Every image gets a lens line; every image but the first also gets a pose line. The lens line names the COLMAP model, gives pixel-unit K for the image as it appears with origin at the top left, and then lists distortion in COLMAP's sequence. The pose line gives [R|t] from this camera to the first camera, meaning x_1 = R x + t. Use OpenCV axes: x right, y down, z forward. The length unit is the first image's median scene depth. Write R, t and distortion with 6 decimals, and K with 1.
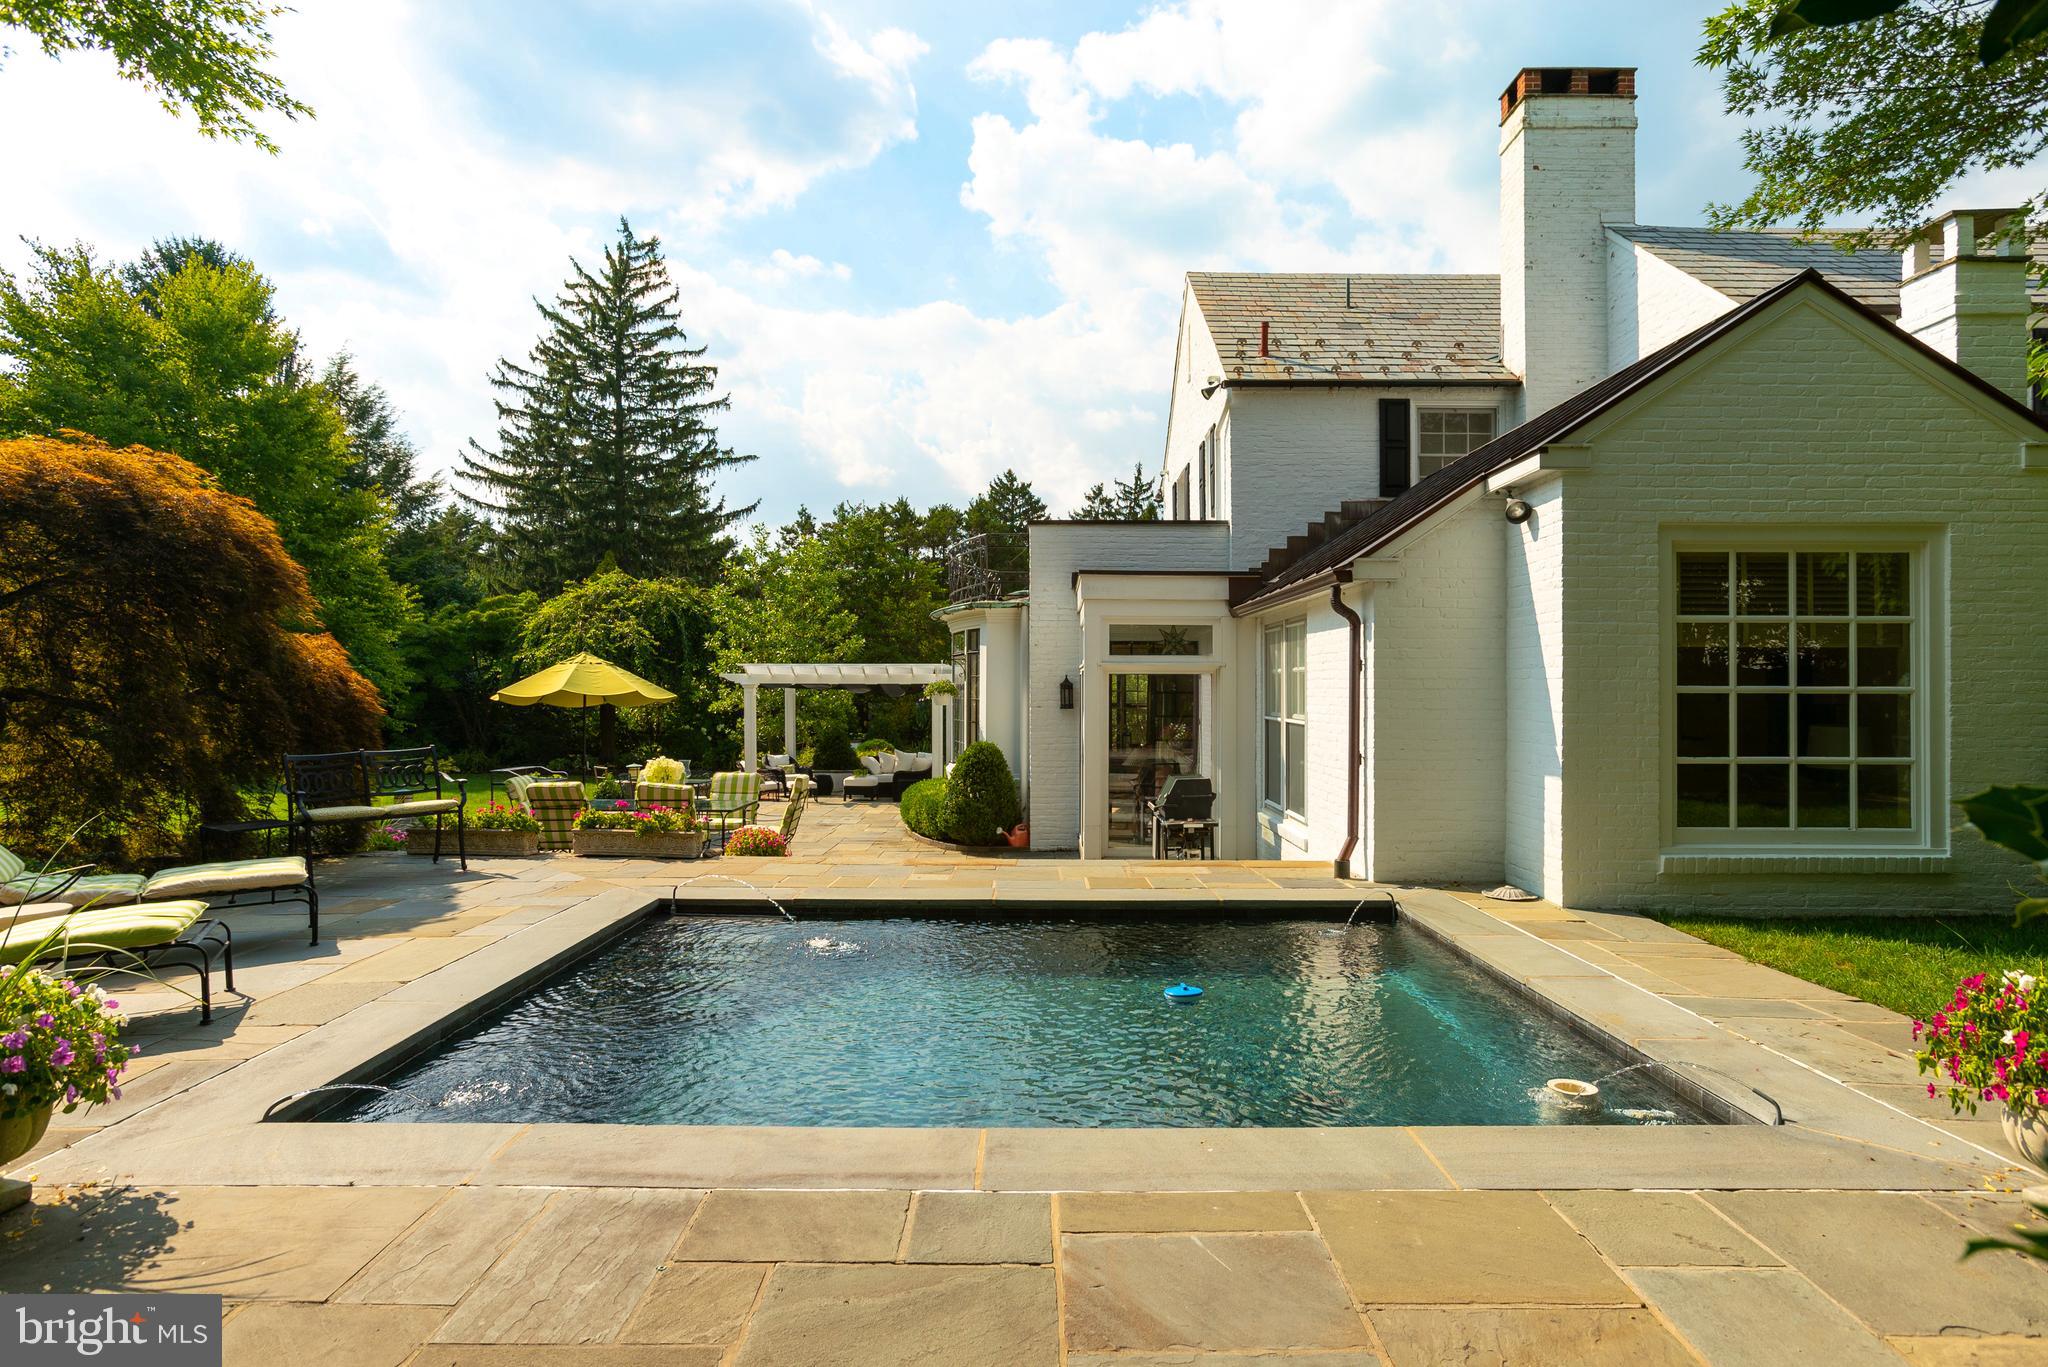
lens RADIAL K [[1100.7, 0, 1030.5], [0, 1100.7, 692.2], [0, 0, 1]] dist [-0.016820, 0.001726]
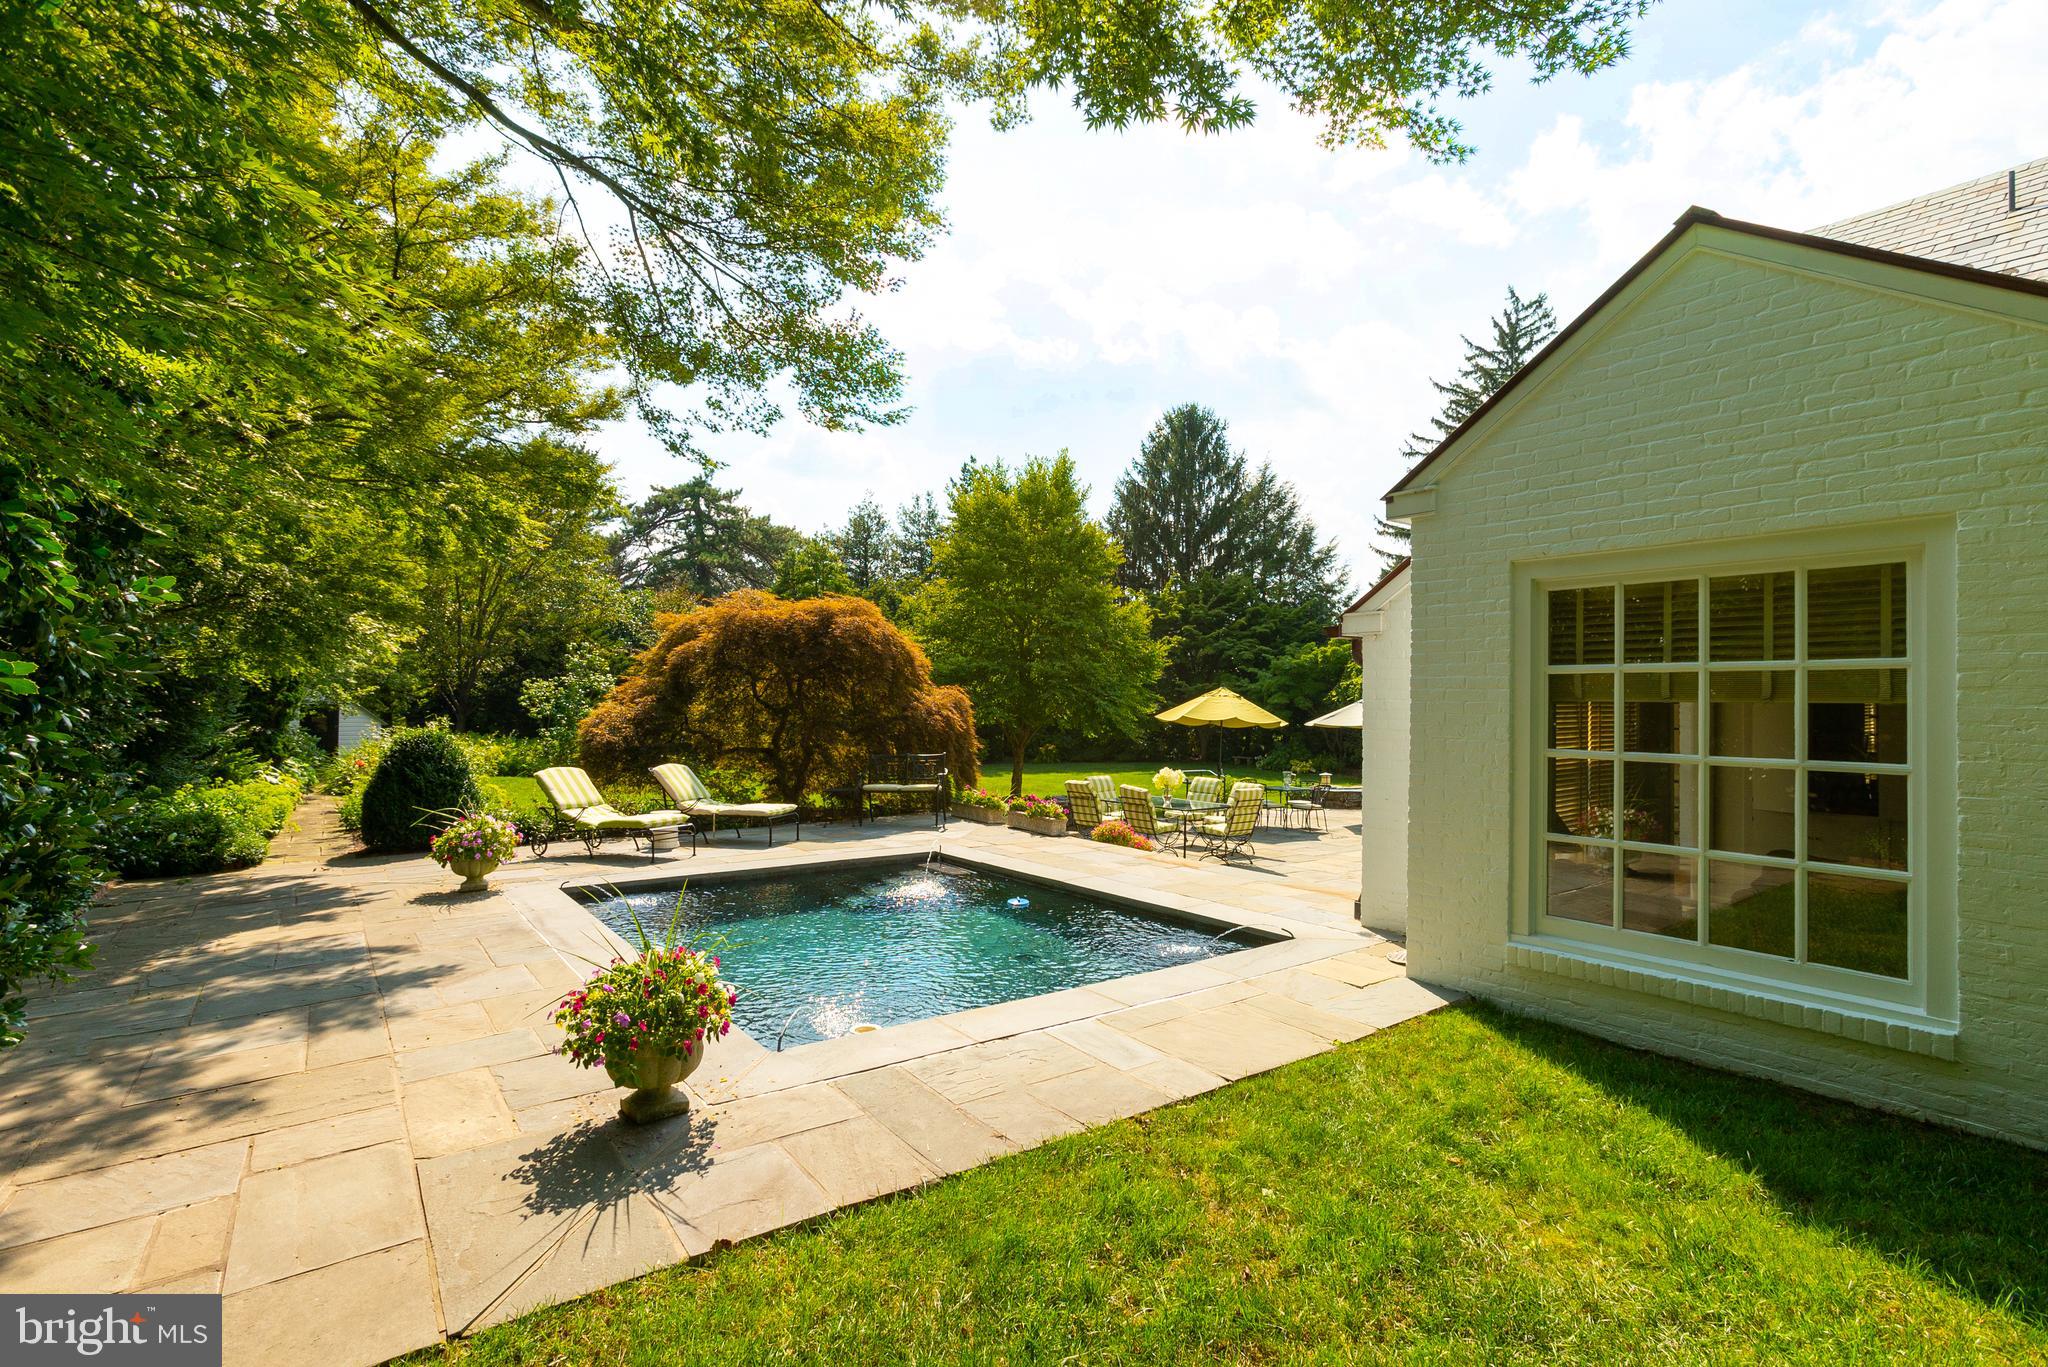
lens RADIAL K [[969.4, 0, 1061.0], [0, 969.4, 691.5], [0, 0, 1]] dist [-0.015860, -0.000159]
pose [[0.621871, -0.005111, -0.783103, 0.161349], [-0.004846, 0.999934, -0.010374, -0.006996], [0.783105, 0.010246, 0.621806, 0.040653]]
